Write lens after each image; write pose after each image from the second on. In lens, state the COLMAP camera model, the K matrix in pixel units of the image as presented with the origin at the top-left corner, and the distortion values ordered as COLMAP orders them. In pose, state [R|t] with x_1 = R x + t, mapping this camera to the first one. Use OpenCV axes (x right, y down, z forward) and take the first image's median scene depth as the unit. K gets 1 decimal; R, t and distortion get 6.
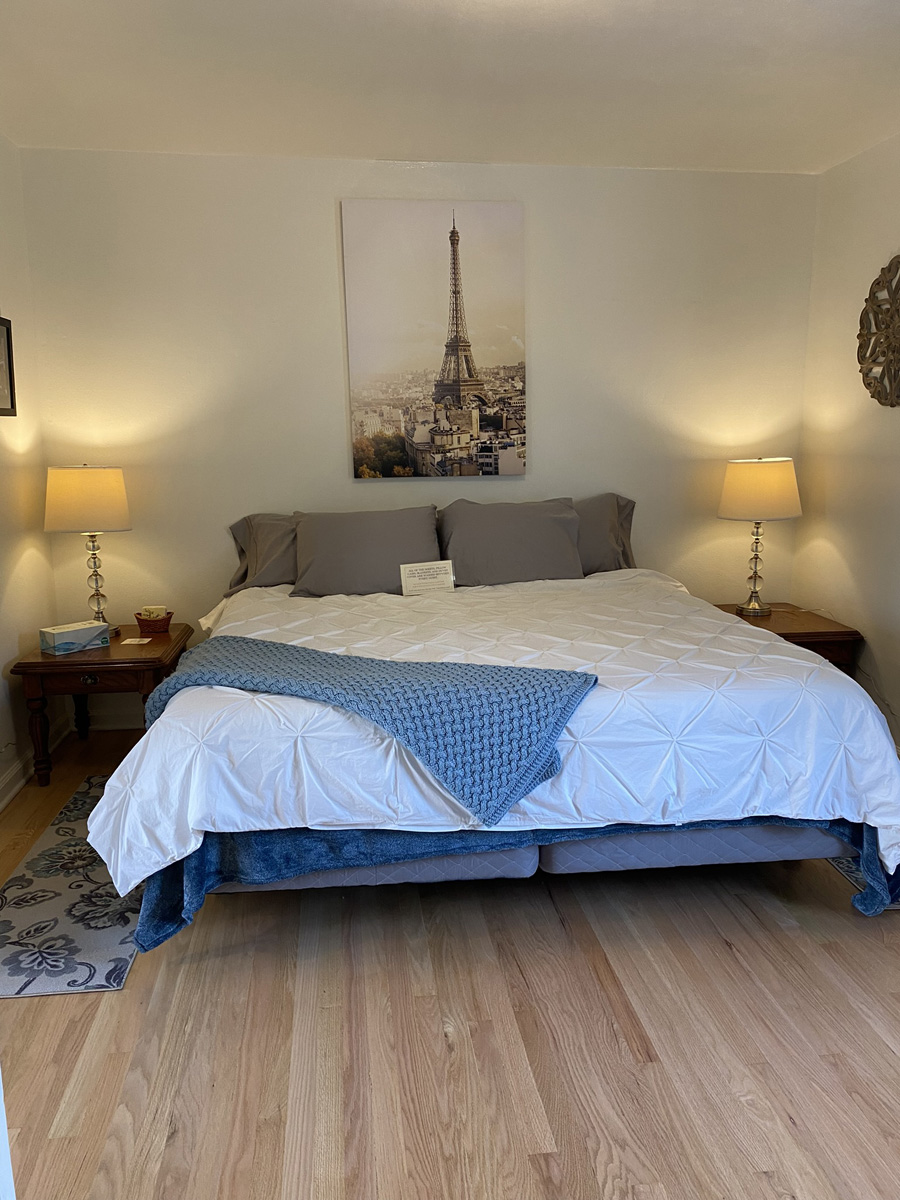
lens RADIAL K [[911.1, 0, 462.8], [0, 911.1, 612.4], [0, 0, 1]] dist [0.039573, -0.056136]
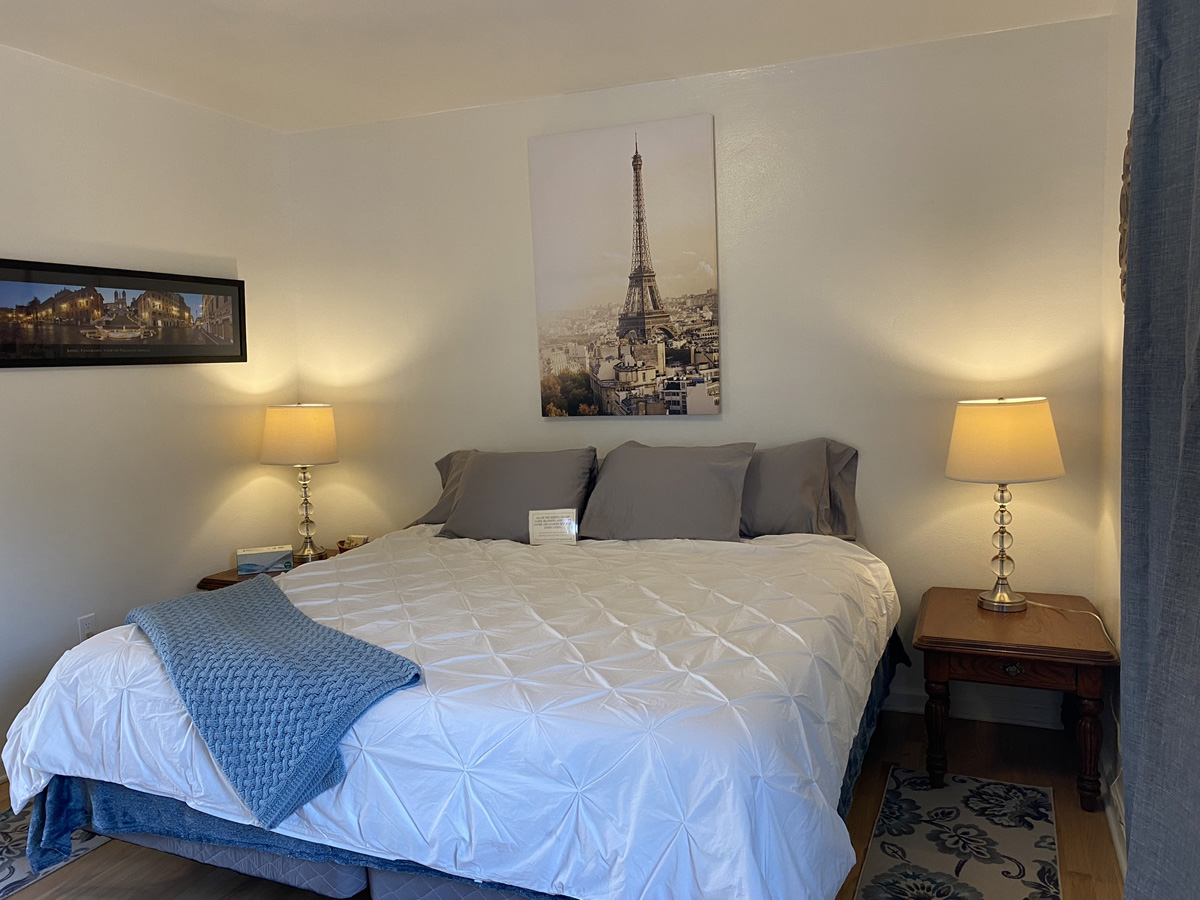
lens RADIAL K [[911.1, 0, 607.9], [0, 911.1, 444.3], [0, 0, 1]] dist [0.039573, -0.056136]
pose [[0.871489, 0.028901, -0.489563, 0.418105], [-0.074975, 0.994379, -0.074763, -0.051965], [0.484651, 0.101860, 0.868757, 0.202337]]
